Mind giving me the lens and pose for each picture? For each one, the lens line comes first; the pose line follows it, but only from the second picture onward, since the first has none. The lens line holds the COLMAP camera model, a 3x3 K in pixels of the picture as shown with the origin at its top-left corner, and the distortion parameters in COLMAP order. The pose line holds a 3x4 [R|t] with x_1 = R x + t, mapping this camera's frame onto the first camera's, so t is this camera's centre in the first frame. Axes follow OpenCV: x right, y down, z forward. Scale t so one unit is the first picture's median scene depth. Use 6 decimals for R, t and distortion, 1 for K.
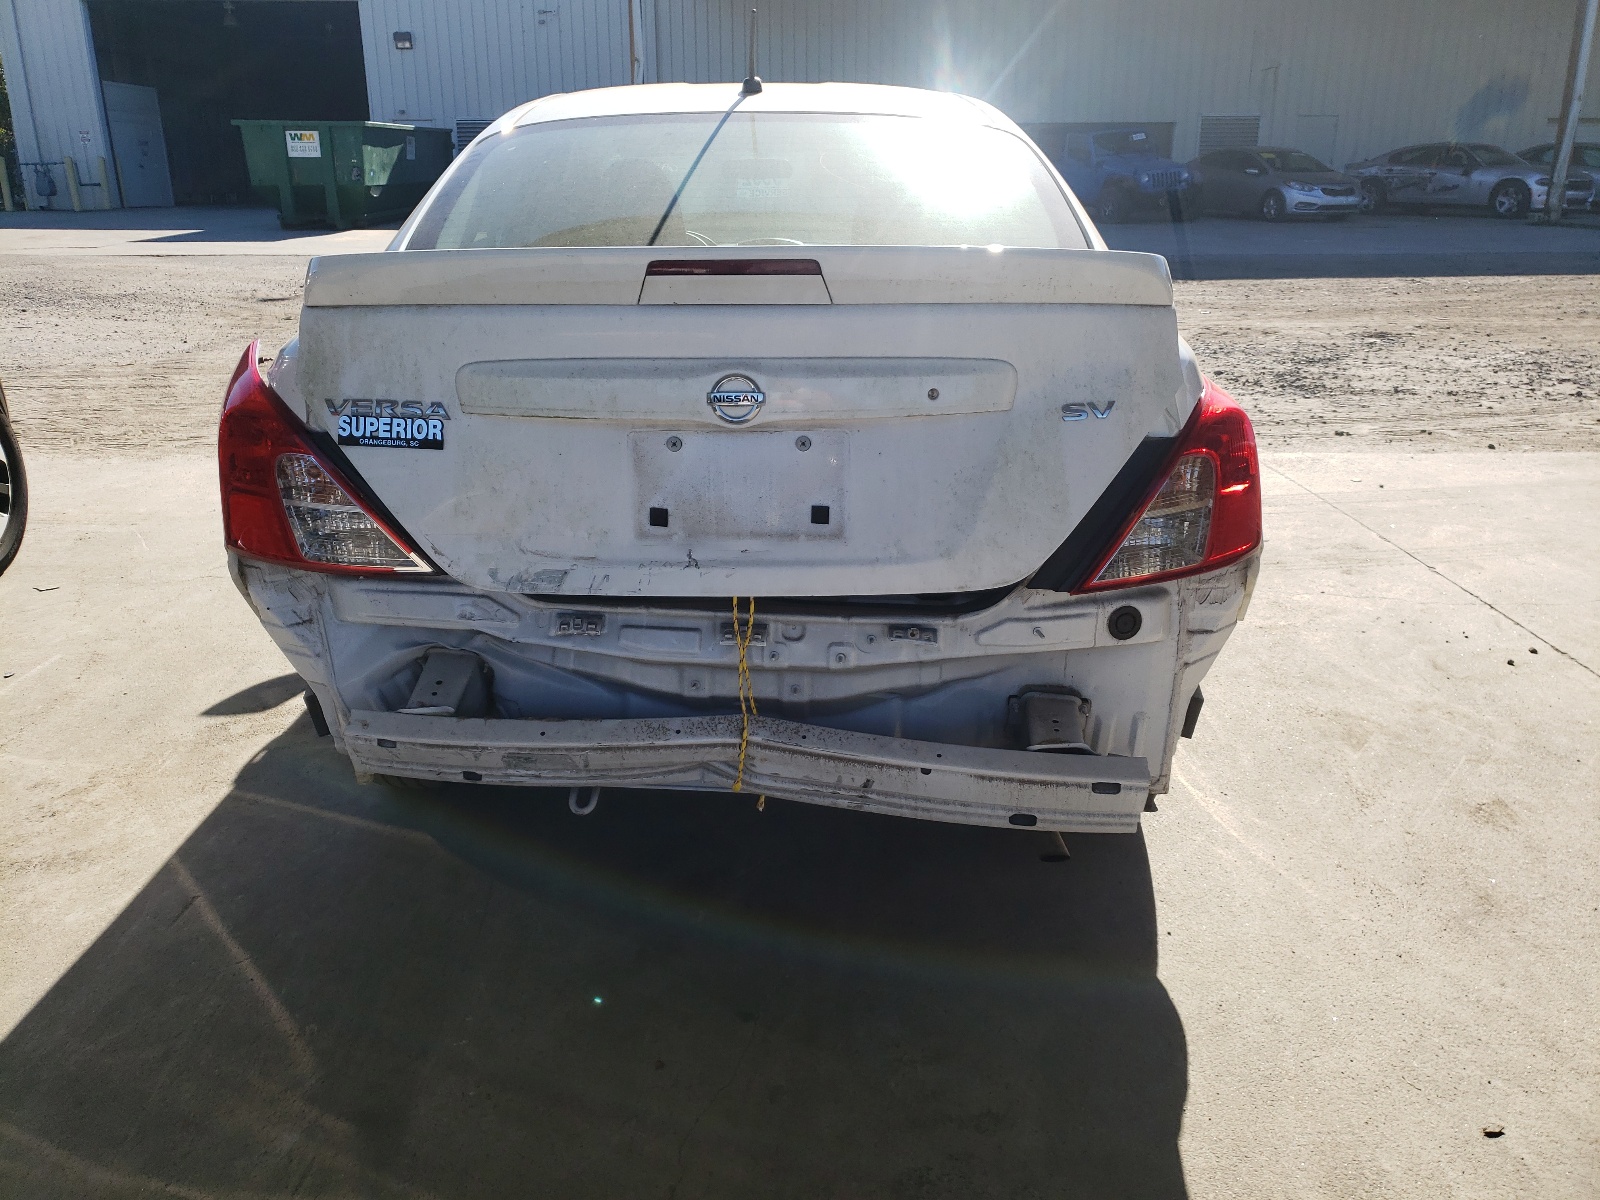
lens RADIAL K [[1269.2, 0, 800.0], [0, 1269.2, 600.0], [0, 0, 1]] dist [0.060354, -0.005441]
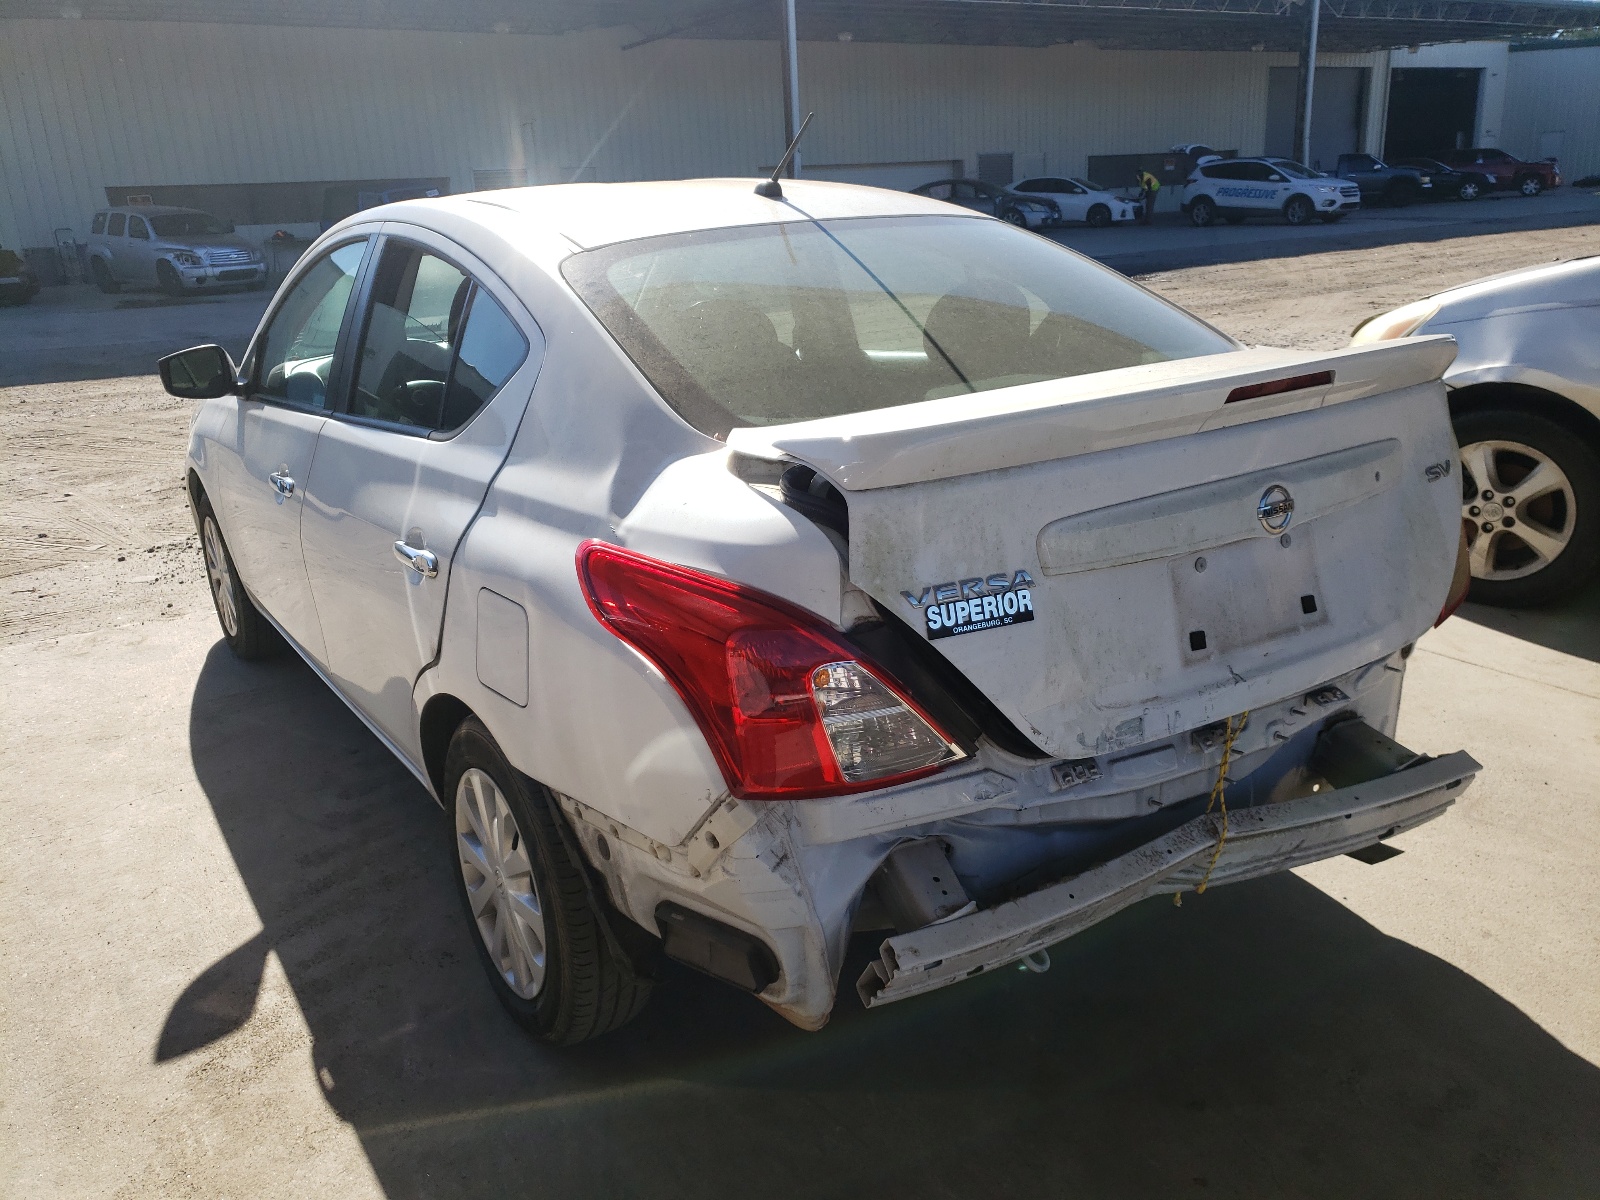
lens RADIAL K [[1269.2, 0, 800.0], [0, 1269.2, 600.0], [0, 0, 1]] dist [0.060354, -0.005441]
pose [[0.835531, -0.202385, 0.510811, -0.872377], [0.219611, 0.975209, 0.027165, -0.191377], [-0.503646, 0.089483, 0.859264, 0.300852]]
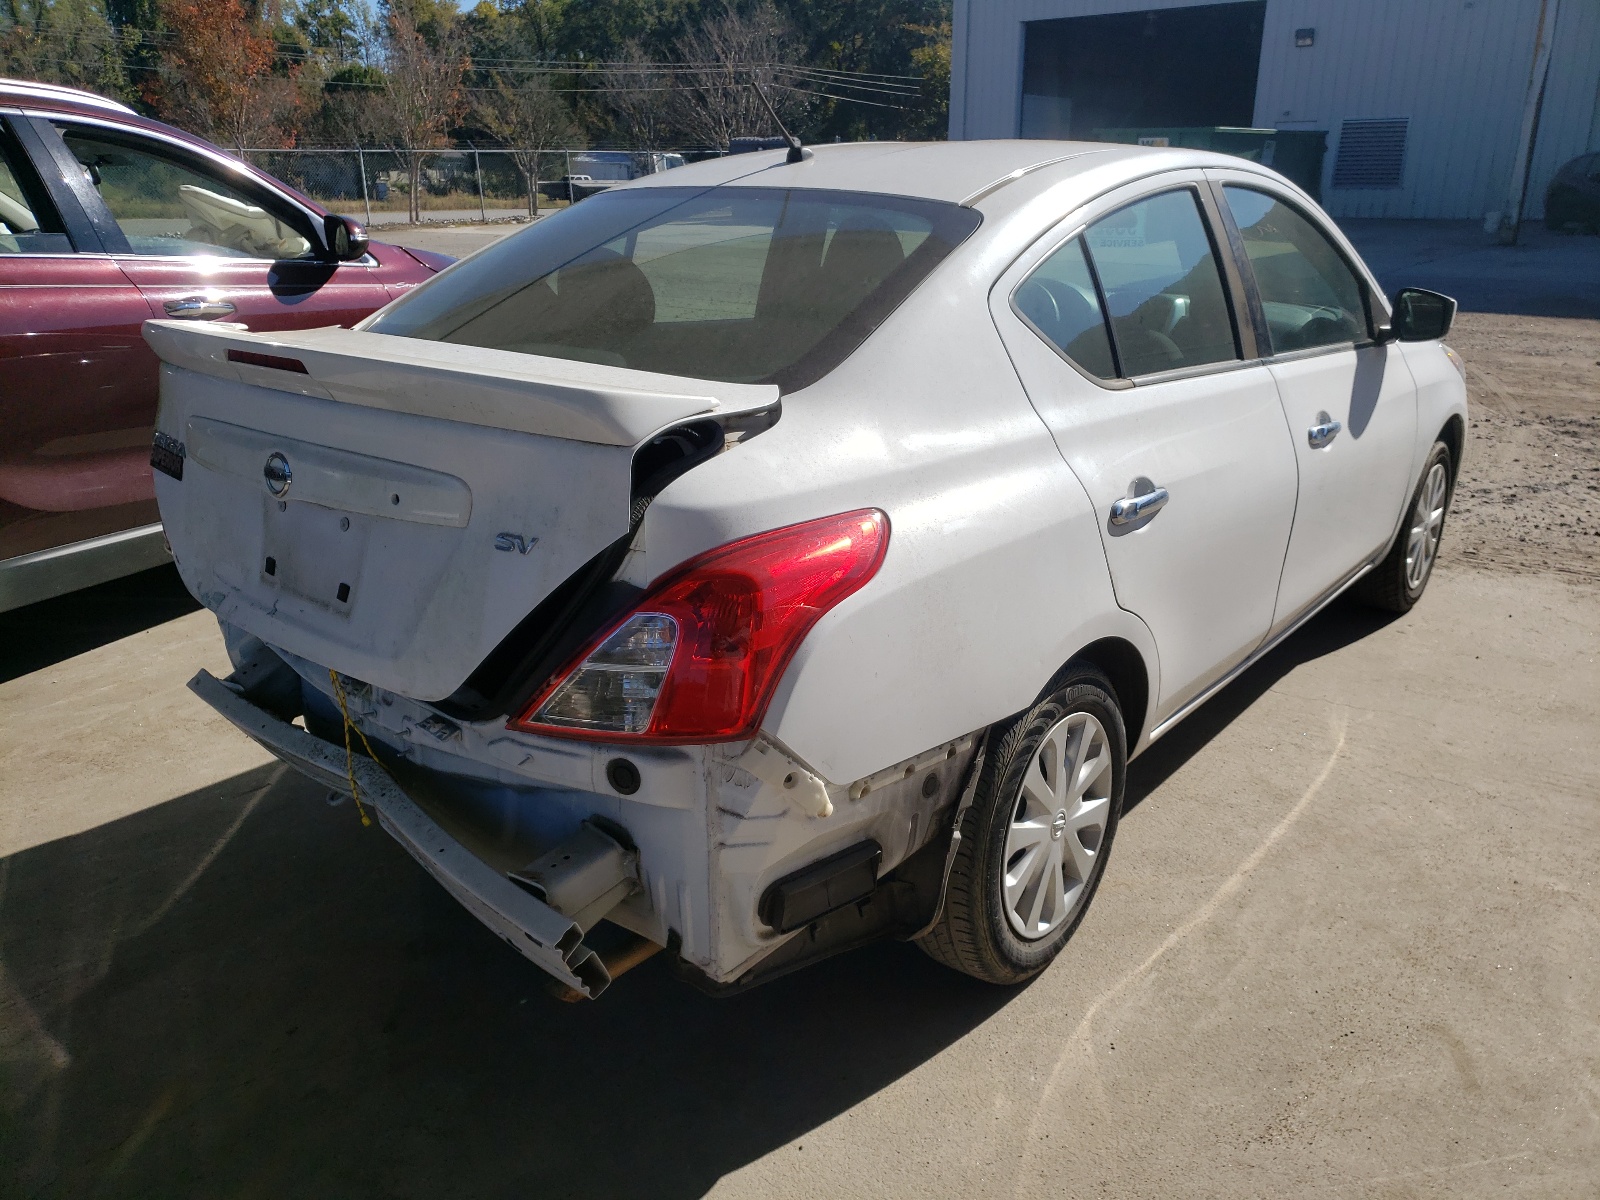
lens RADIAL K [[1269.2, 0, 800.0], [0, 1269.2, 600.0], [0, 0, 1]] dist [0.060354, -0.005441]
pose [[0.764692, 0.203582, -0.611392, 0.968712], [-0.200655, 0.976840, 0.074302, -0.217627], [0.612359, 0.065861, 0.787832, 0.385099]]
